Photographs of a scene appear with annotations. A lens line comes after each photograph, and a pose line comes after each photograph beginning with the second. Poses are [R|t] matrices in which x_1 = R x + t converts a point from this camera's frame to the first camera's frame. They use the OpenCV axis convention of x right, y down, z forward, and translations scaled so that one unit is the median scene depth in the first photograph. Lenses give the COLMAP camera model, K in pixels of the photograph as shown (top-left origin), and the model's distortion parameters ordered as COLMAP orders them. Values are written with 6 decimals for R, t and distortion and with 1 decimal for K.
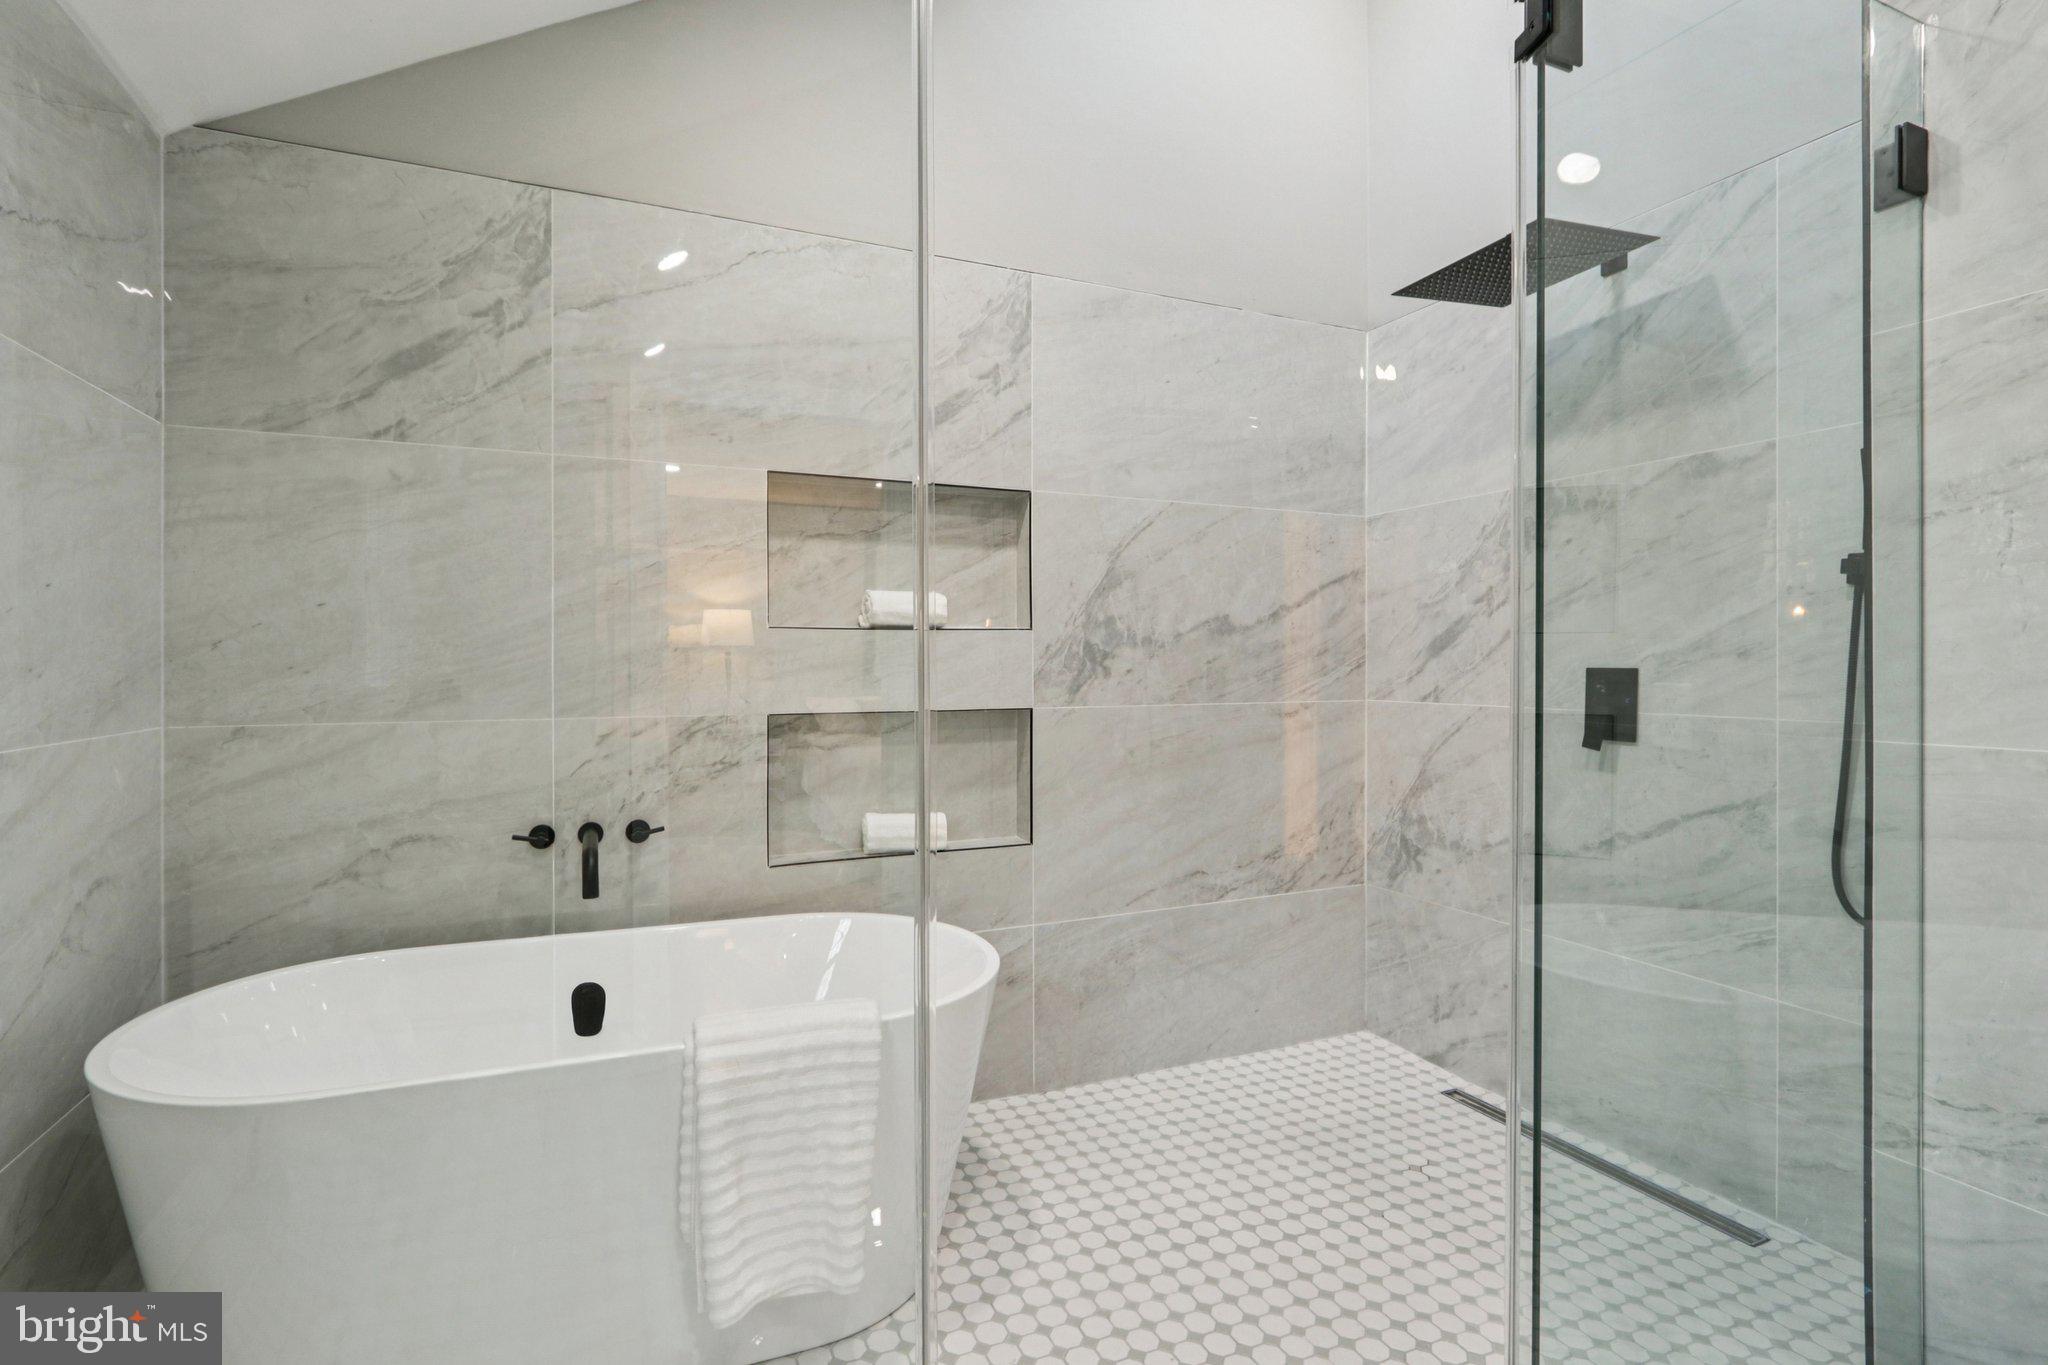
lens RADIAL K [[962.7, 0, 1016.9], [0, 962.7, 667.2], [0, 0, 1]] dist [-0.001700, 0.000339]
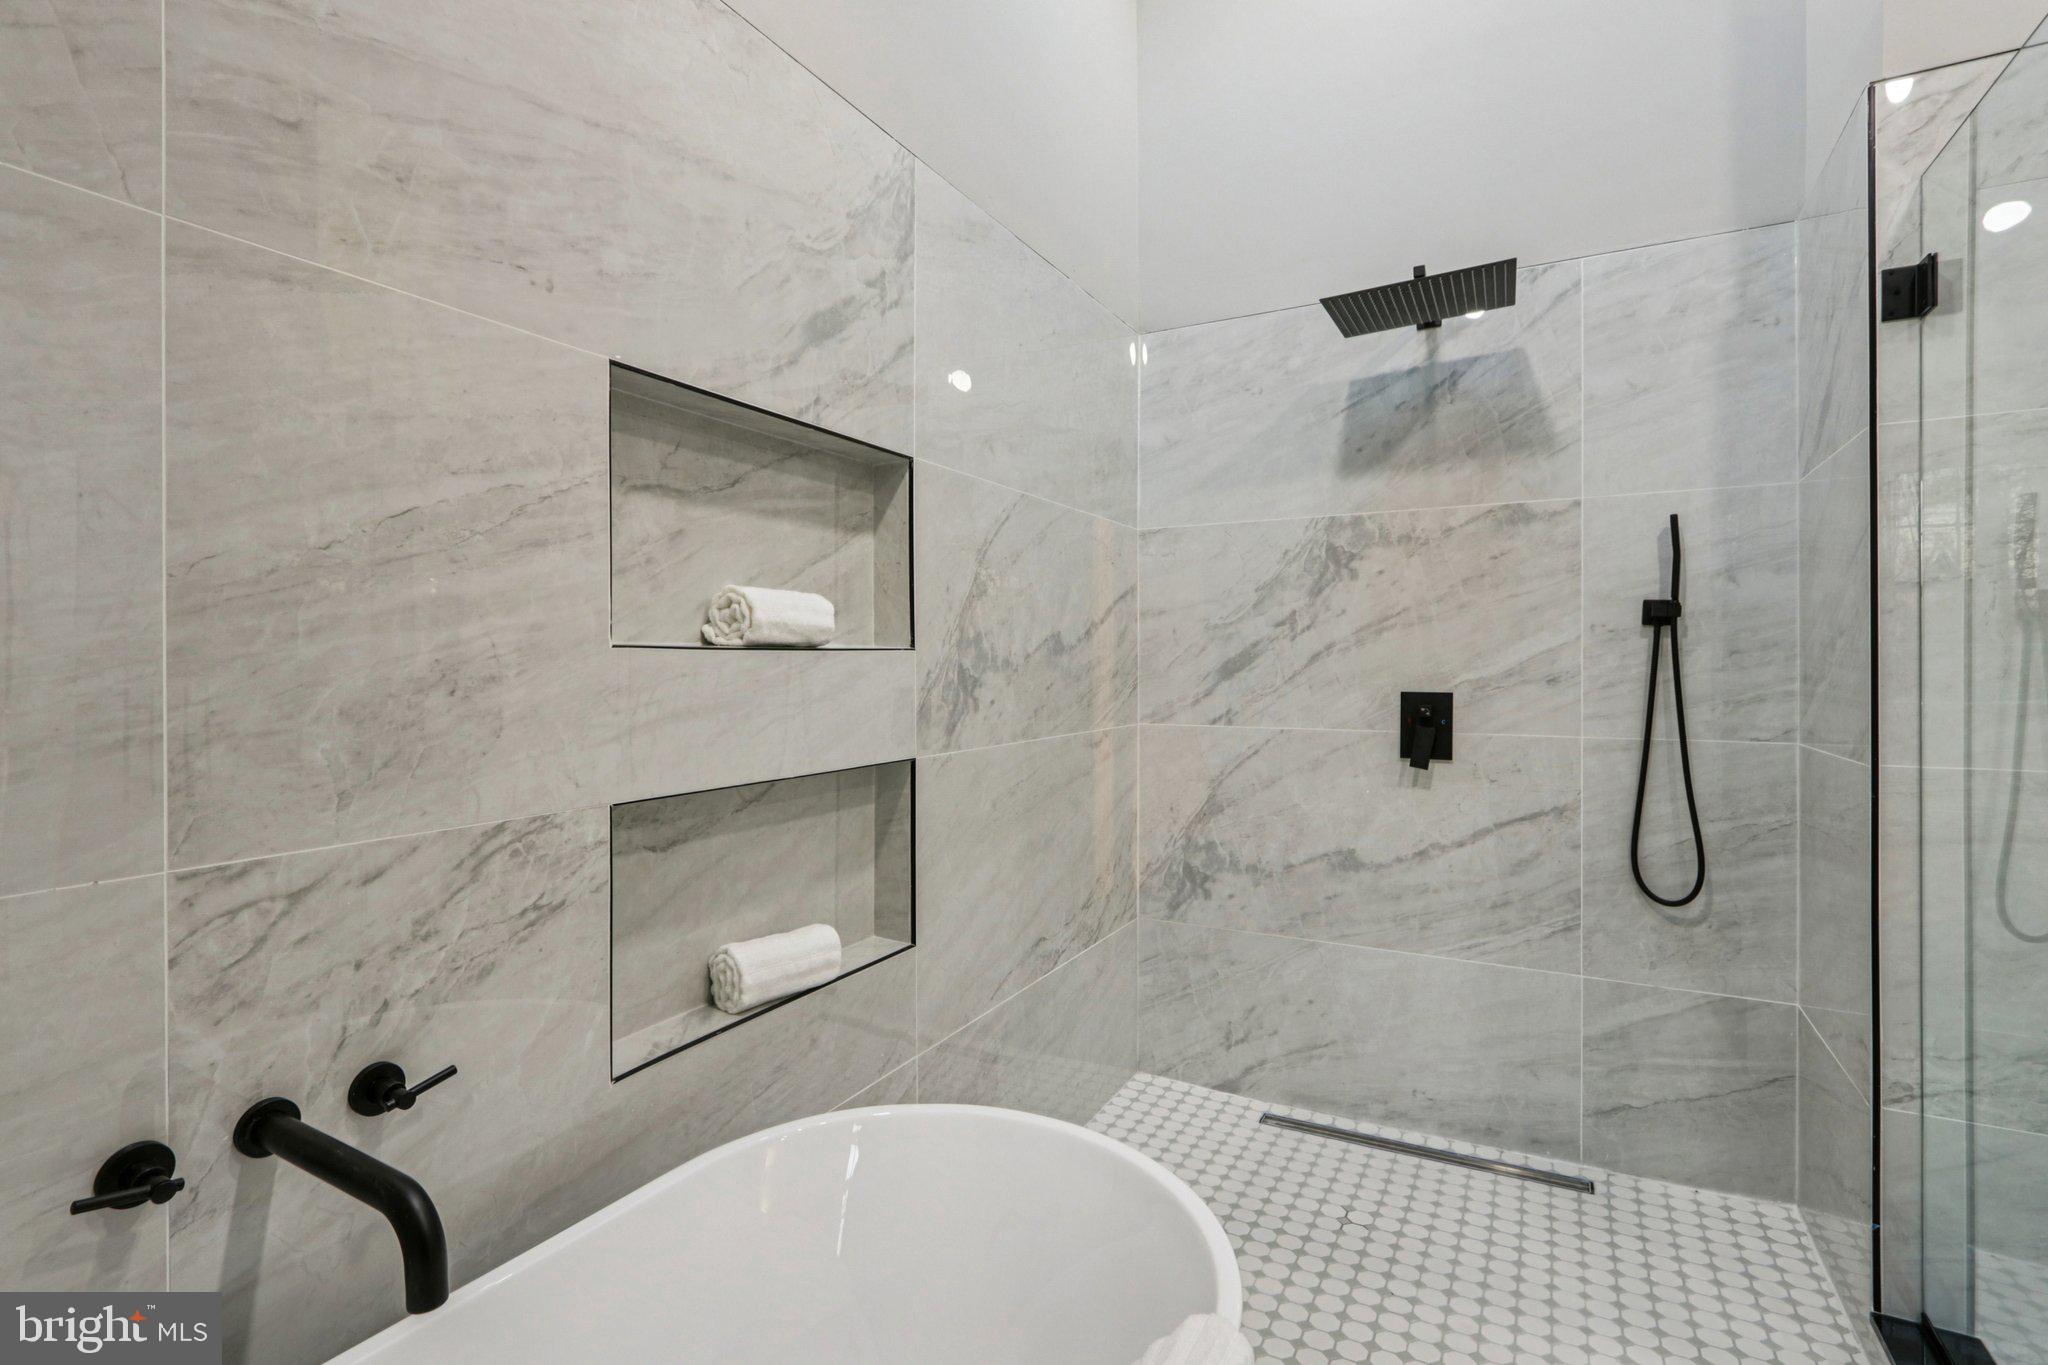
lens RADIAL K [[962.7, 0, 1016.9], [0, 962.7, 667.2], [0, 0, 1]] dist [-0.001700, 0.000339]
pose [[0.790973, -0.002338, 0.611847, -0.393183], [0.002610, 0.999996, 0.000448, -0.027814], [-0.611846, 0.001242, 0.790976, 0.408253]]
